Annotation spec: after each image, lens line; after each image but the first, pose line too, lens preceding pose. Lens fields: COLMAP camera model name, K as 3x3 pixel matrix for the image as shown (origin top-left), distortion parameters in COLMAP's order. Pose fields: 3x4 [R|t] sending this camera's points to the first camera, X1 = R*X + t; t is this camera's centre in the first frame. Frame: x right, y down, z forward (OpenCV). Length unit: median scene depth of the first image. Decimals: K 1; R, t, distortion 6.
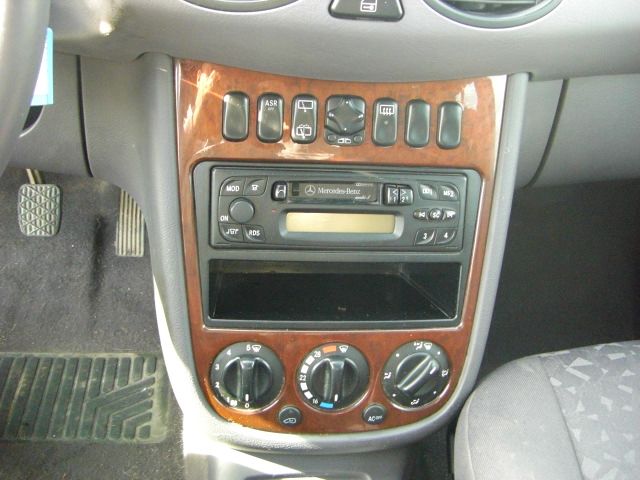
lens RADIAL K [[731.3, 0, 320.0], [0, 731.3, 240.0], [0, 0, 1]] dist [-0.215805, 0.205523]
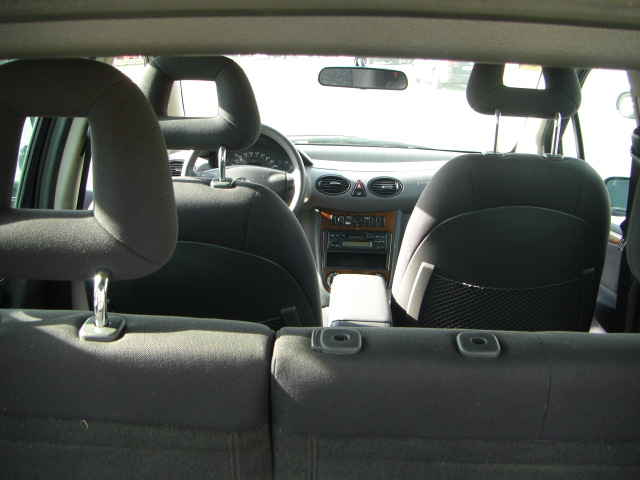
lens RADIAL K [[731.3, 0, 320.0], [0, 731.3, 240.0], [0, 0, 1]] dist [-0.215805, 0.205523]
pose [[0.989833, -0.026961, -0.139656, 0.402208], [-0.022456, 0.939934, -0.340618, 1.388962], [0.140450, 0.340291, 0.929772, -2.969663]]
